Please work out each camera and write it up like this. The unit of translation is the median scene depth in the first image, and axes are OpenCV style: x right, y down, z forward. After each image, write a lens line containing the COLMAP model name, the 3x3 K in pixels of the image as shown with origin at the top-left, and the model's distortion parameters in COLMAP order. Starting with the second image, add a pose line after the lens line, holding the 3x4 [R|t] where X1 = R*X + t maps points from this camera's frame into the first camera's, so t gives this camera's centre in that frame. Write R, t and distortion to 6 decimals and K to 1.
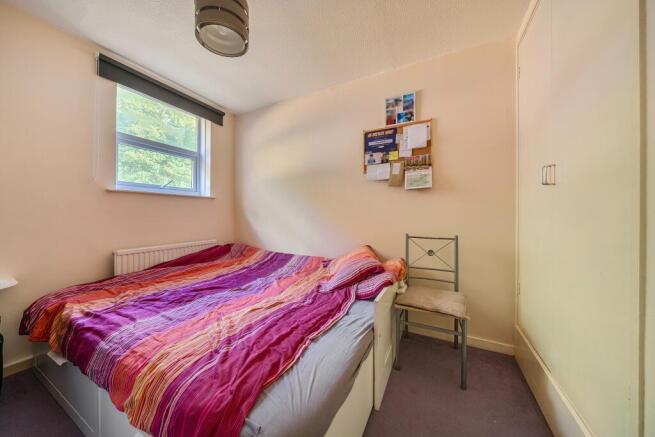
lens RADIAL K [[224.5, 0, 323.6], [0, 224.5, 215.3], [0, 0, 1]] dist [-0.001517, -0.000539]
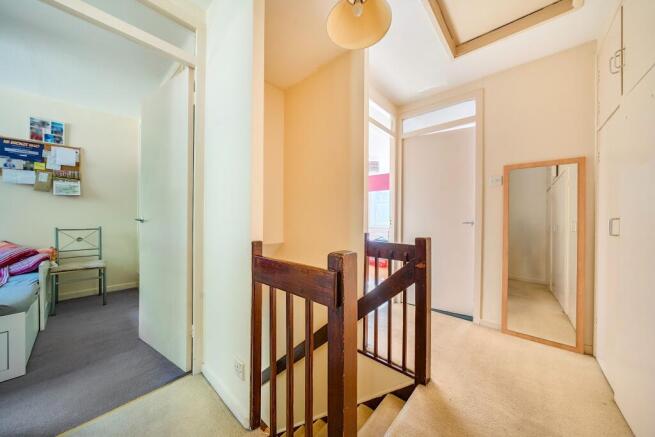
lens RADIAL K [[224.5, 0, 322.4], [0, 224.5, 217.3], [0, 0, 1]] dist [-0.001517, -0.000539]
pose [[0.251784, 0.002547, 0.967780, -0.516373], [-0.002287, 0.999995, -0.002037, 0.018169], [-0.967781, -0.001701, 0.251788, -0.869646]]
